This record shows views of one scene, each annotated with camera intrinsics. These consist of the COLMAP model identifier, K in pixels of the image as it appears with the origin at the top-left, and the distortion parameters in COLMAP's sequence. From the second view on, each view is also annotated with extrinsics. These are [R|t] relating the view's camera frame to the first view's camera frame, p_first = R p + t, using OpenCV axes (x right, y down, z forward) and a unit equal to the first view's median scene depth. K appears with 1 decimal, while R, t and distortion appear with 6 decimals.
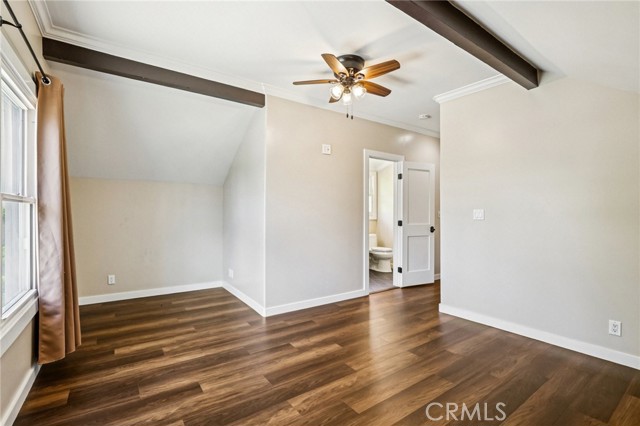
lens RADIAL K [[302.9, 0, 320.0], [0, 302.9, 213.0], [0, 0, 1]] dist [-0.003222, -0.000303]
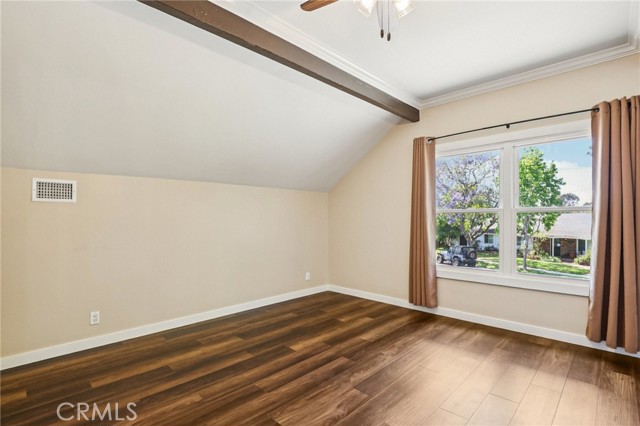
lens RADIAL K [[302.9, 0, 320.0], [0, 302.9, 213.0], [0, 0, 1]] dist [-0.003222, -0.000303]
pose [[-0.986369, -0.014245, -0.163933, 0.409783], [-0.012332, 0.999844, -0.012682, 0.009665], [0.164088, -0.010488, -0.986390, 2.064648]]
